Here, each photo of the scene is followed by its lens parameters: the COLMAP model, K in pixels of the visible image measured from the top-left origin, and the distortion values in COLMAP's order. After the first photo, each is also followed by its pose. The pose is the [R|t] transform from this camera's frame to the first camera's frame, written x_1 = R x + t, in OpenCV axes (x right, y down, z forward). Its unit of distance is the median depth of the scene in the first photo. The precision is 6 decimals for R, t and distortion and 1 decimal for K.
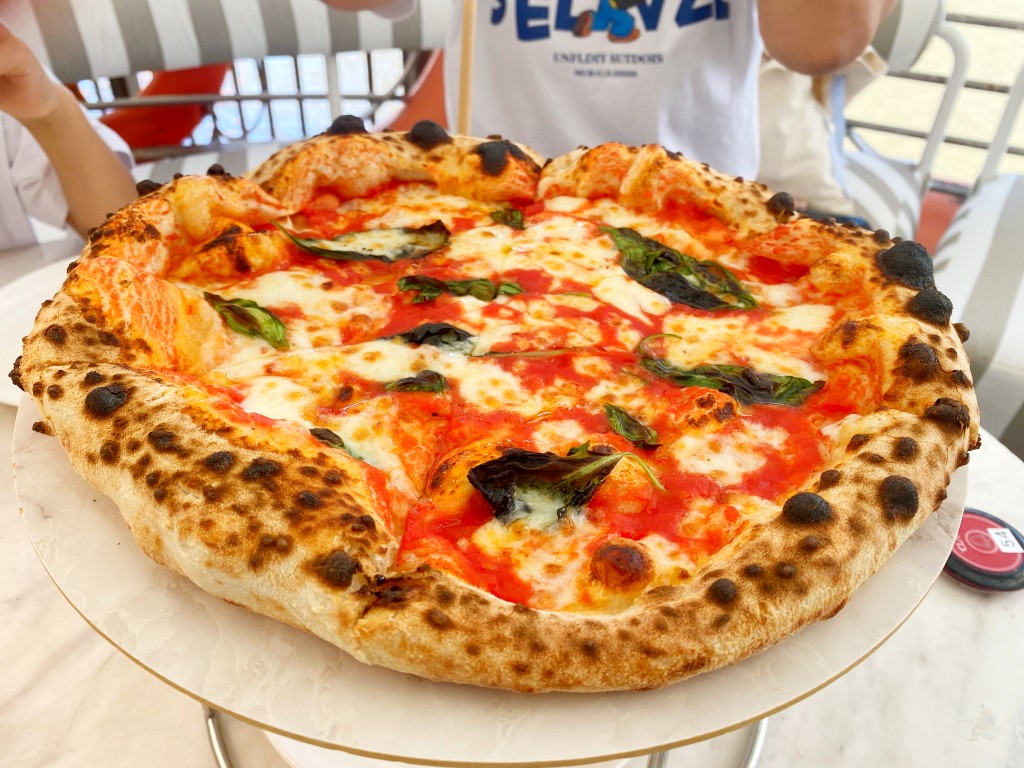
lens RADIAL K [[782.9, 0, 512.0], [0, 782.9, 384.0], [0, 0, 1]] dist [0.013232, -0.006442]
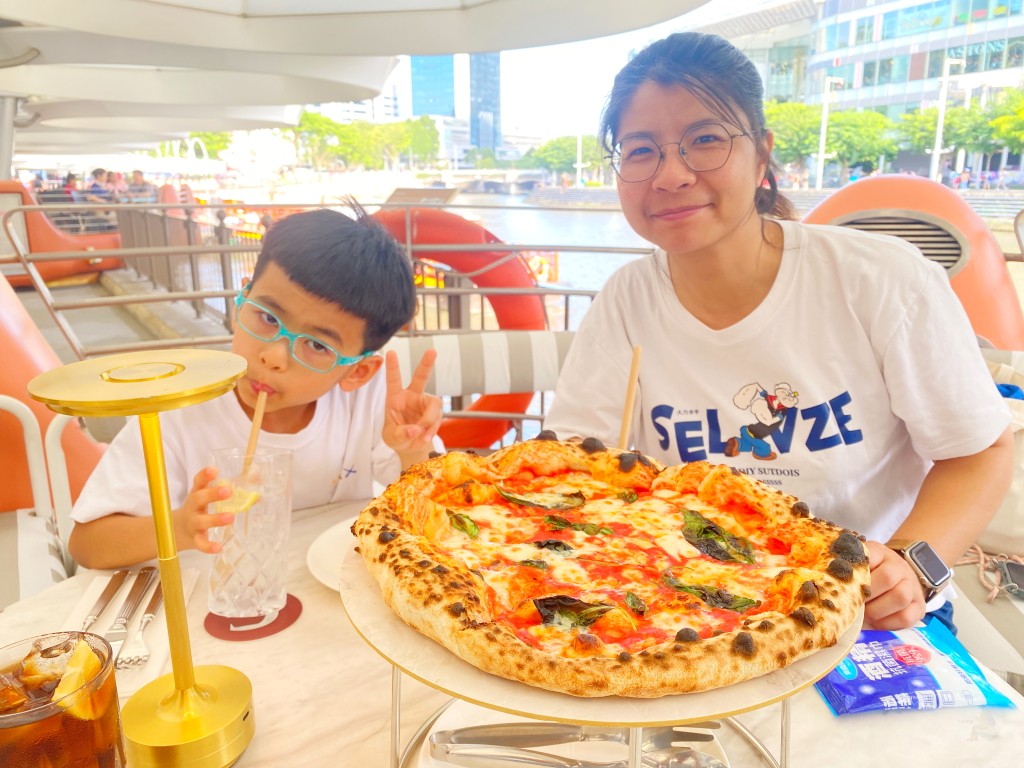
lens RADIAL K [[782.9, 0, 512.0], [0, 782.9, 384.0], [0, 0, 1]] dist [0.013232, -0.006442]
pose [[0.928408, 0.070503, -0.364813, 0.415847], [-0.208541, 0.911479, -0.354564, 0.240740], [0.307521, 0.405259, 0.860927, -0.687993]]
